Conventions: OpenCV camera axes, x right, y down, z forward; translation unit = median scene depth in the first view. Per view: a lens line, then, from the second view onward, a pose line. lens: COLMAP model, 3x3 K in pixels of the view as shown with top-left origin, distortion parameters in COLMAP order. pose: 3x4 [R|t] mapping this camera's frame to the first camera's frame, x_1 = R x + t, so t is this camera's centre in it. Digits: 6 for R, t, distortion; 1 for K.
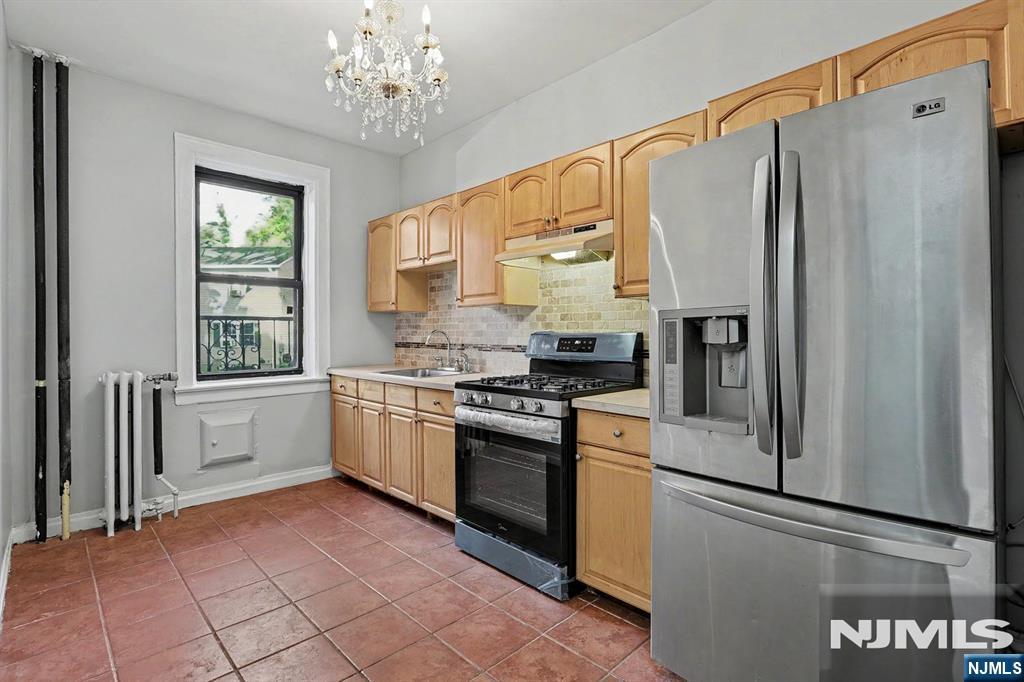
lens RADIAL K [[487.1, 0, 511.2], [0, 487.1, 336.5], [0, 0, 1]] dist [-0.004928, -0.000291]
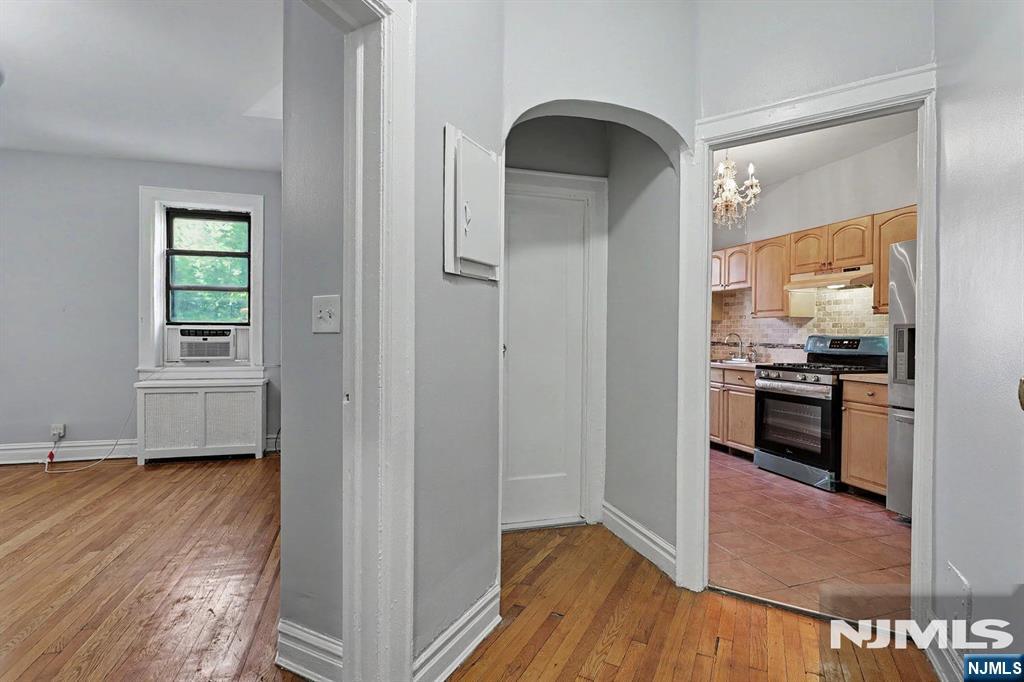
lens RADIAL K [[487.1, 0, 512.0], [0, 487.1, 336.6], [0, 0, 1]] dist [-0.004928, -0.000291]
pose [[0.885801, 0.013885, -0.463858, -0.077933], [-0.016706, 0.999858, -0.001974, 0.014046], [0.463765, 0.009498, 0.885907, -0.782521]]
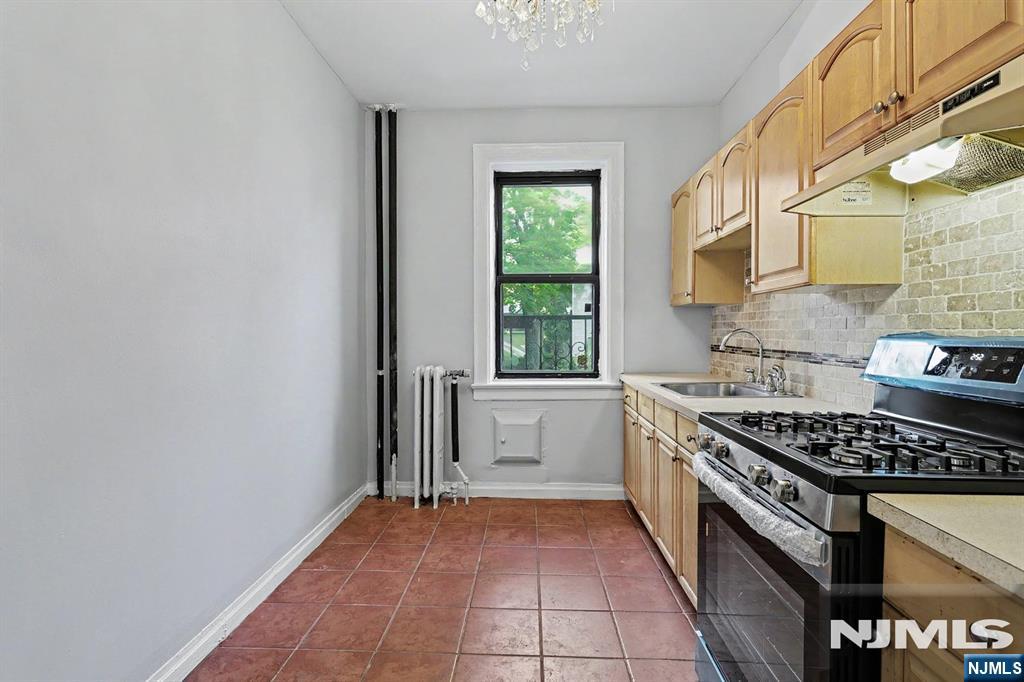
lens RADIAL K [[487.1, 0, 508.8], [0, 487.1, 336.6], [0, 0, 1]] dist [-0.004928, -0.000291]
pose [[0.683969, 0.010741, -0.729432, 0.164376], [-0.007404, 0.999942, 0.007782, -0.007620], [0.729474, 0.000078, 0.684009, 0.364279]]
